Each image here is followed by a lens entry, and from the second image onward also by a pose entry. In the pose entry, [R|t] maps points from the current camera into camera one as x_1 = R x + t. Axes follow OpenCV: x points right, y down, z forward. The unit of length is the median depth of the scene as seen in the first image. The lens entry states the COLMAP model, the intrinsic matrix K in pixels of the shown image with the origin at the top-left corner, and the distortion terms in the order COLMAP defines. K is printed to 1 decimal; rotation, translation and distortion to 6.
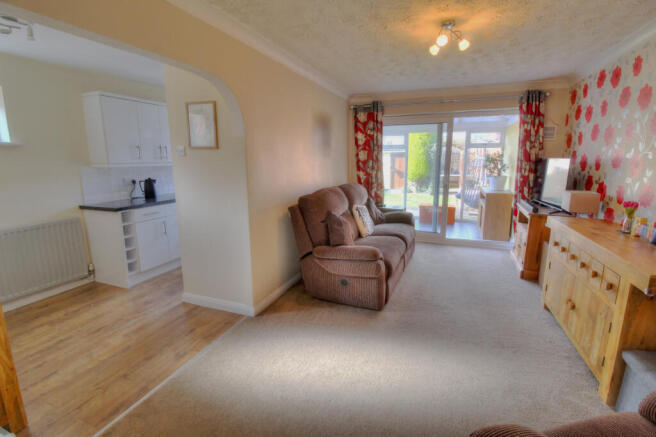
lens RADIAL K [[309.4, 0, 328.0], [0, 309.4, 218.5], [0, 0, 1]] dist [0.000124, -0.015172]
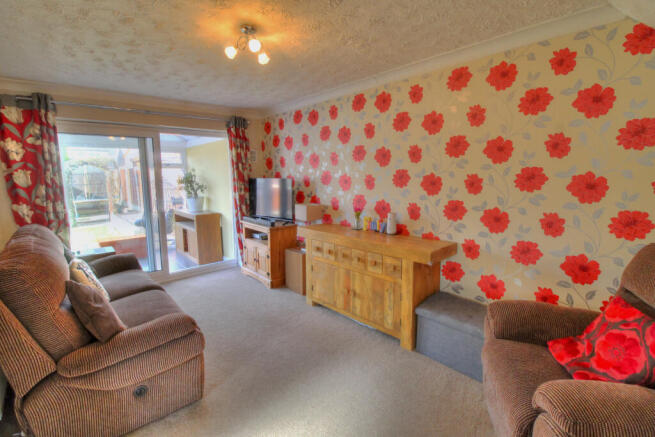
lens RADIAL K [[308.7, 0, 330.3], [0, 308.7, 212.6], [0, 0, 1]] dist [-0.027708, -0.000689]
pose [[0.423031, -0.108896, 0.899548, -0.203236], [0.183655, 0.982451, 0.032564, -0.058556], [-0.887308, 0.151431, 0.435607, 0.283382]]
